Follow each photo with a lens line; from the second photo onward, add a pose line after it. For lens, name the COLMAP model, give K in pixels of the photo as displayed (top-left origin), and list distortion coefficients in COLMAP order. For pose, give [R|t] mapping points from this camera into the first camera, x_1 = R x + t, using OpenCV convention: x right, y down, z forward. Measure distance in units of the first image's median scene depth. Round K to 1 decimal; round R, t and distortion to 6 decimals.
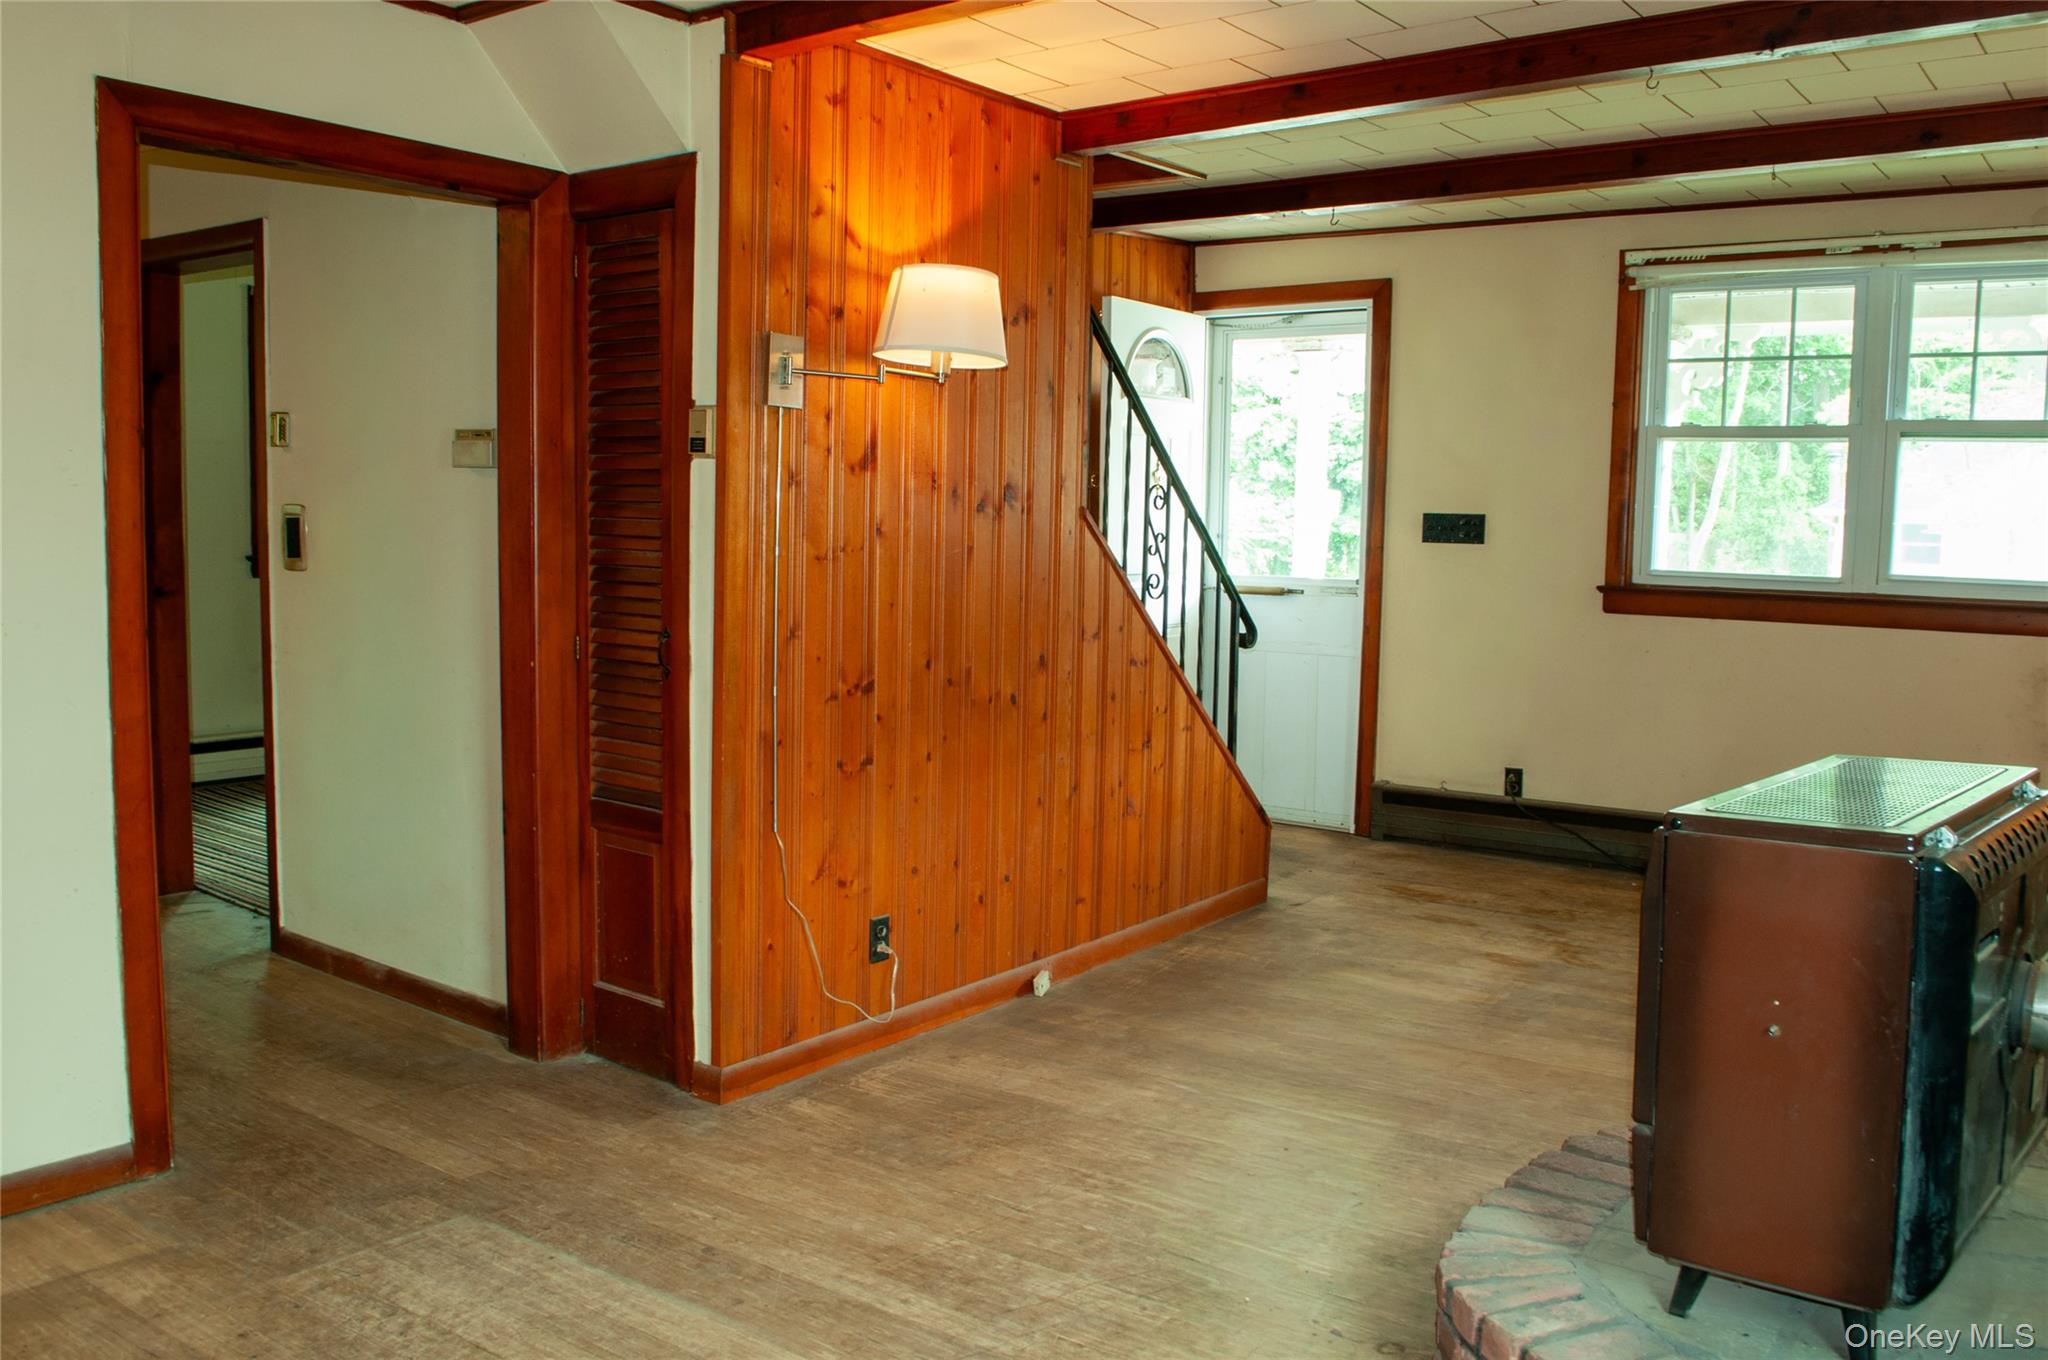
lens RADIAL K [[1633.7, 0, 1018.9], [0, 1633.7, 675.4], [0, 0, 1]] dist [-0.073941, 0.017605]
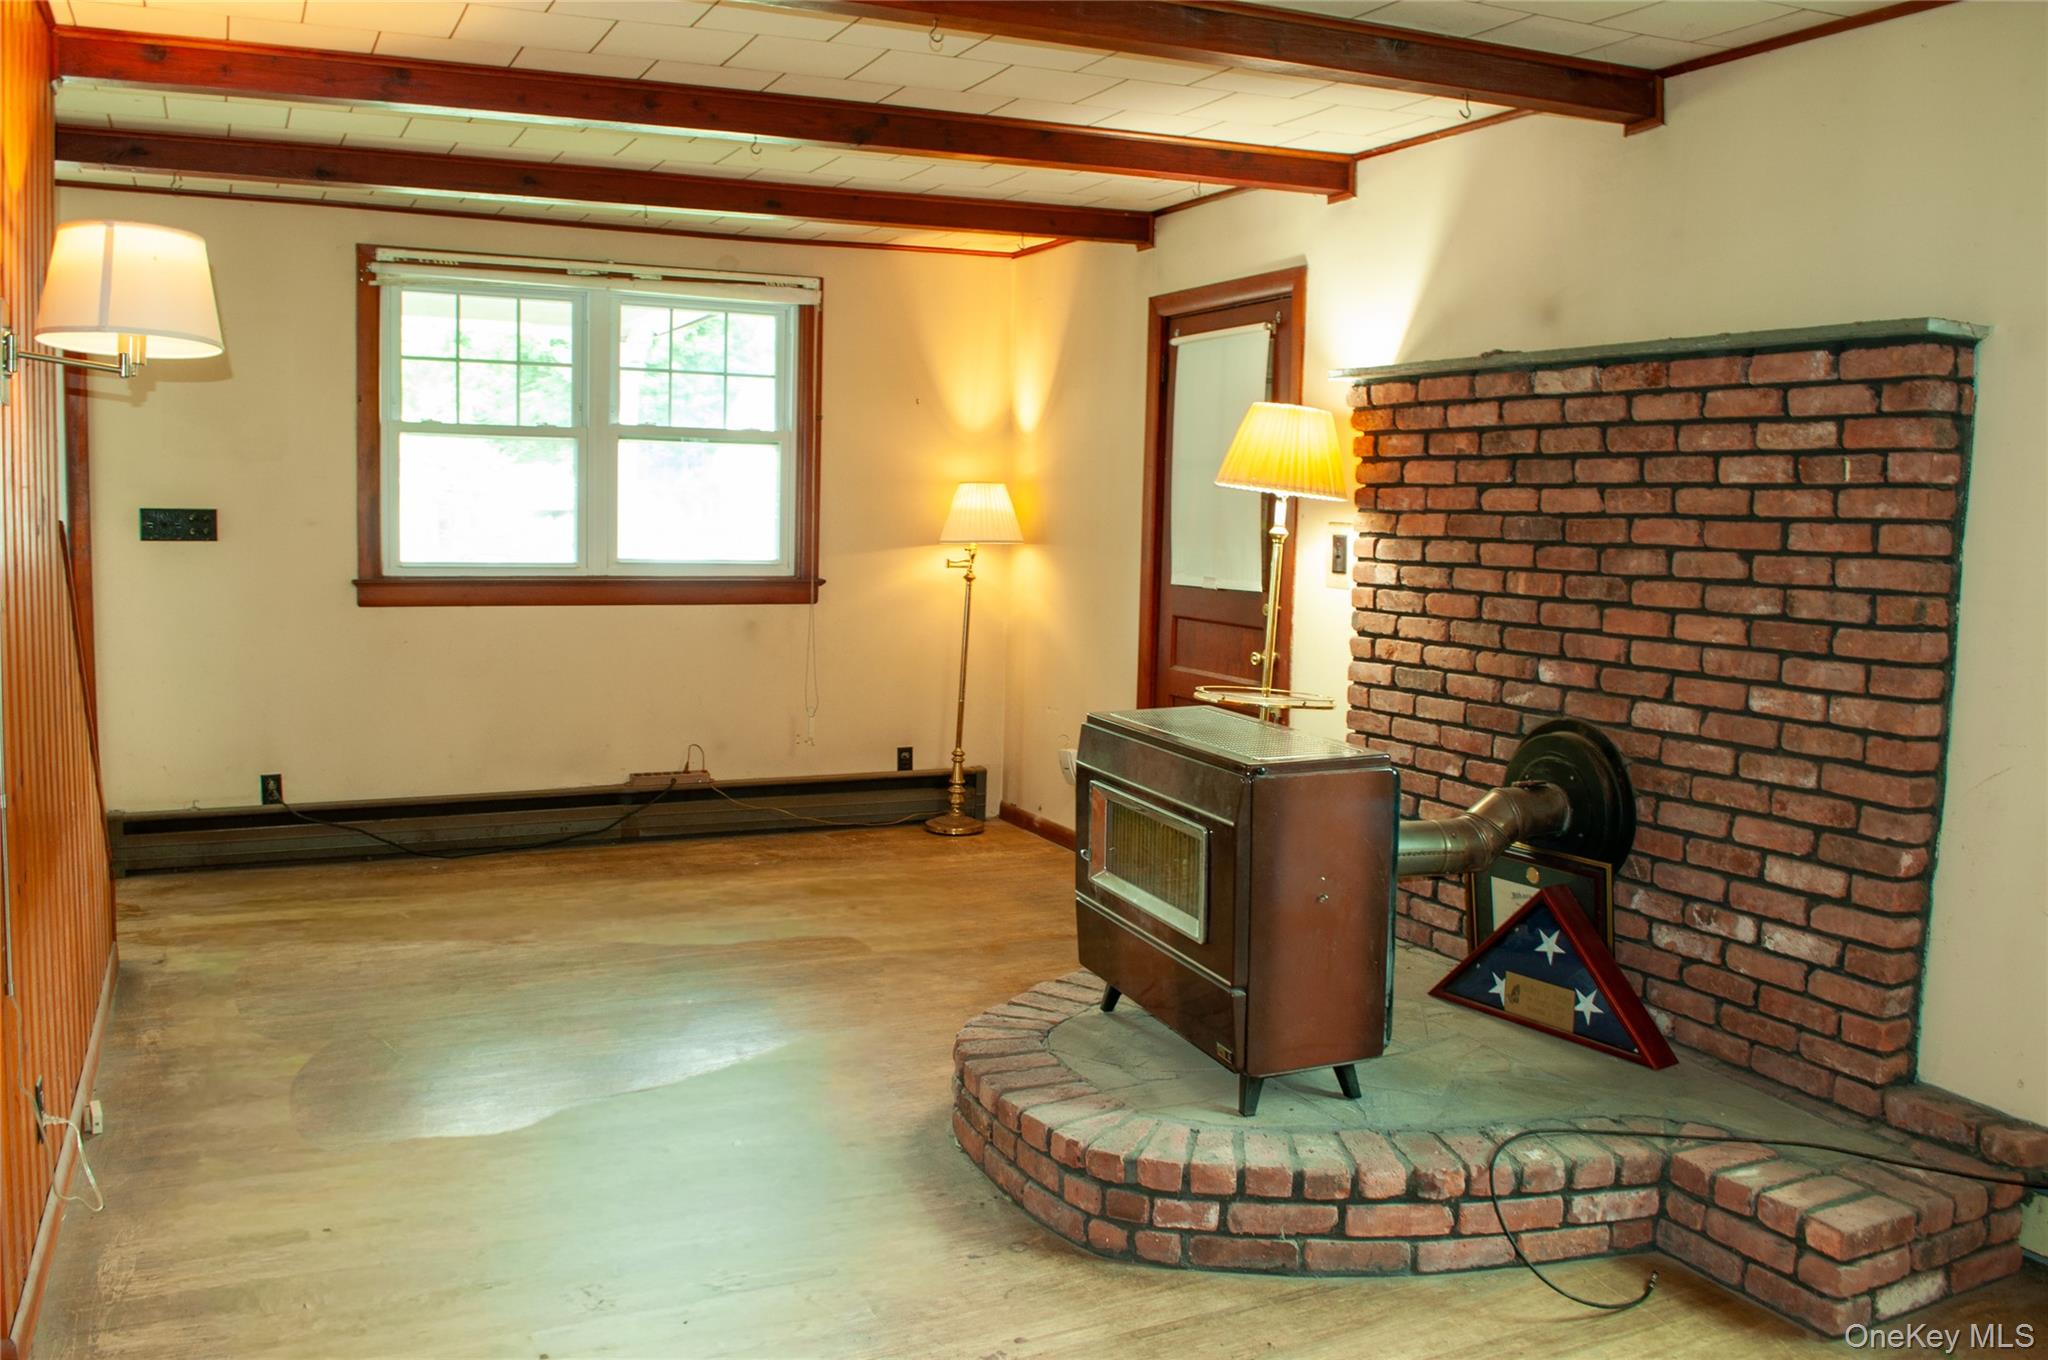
lens RADIAL K [[1633.7, 0, 1010.4], [0, 1633.7, 677.6], [0, 0, 1]] dist [-0.073941, 0.017605]
pose [[0.496432, -0.097741, 0.862555, -0.326543], [0.075688, 0.994730, 0.069158, -0.036203], [-0.864770, 0.030953, 0.501214, 0.166670]]
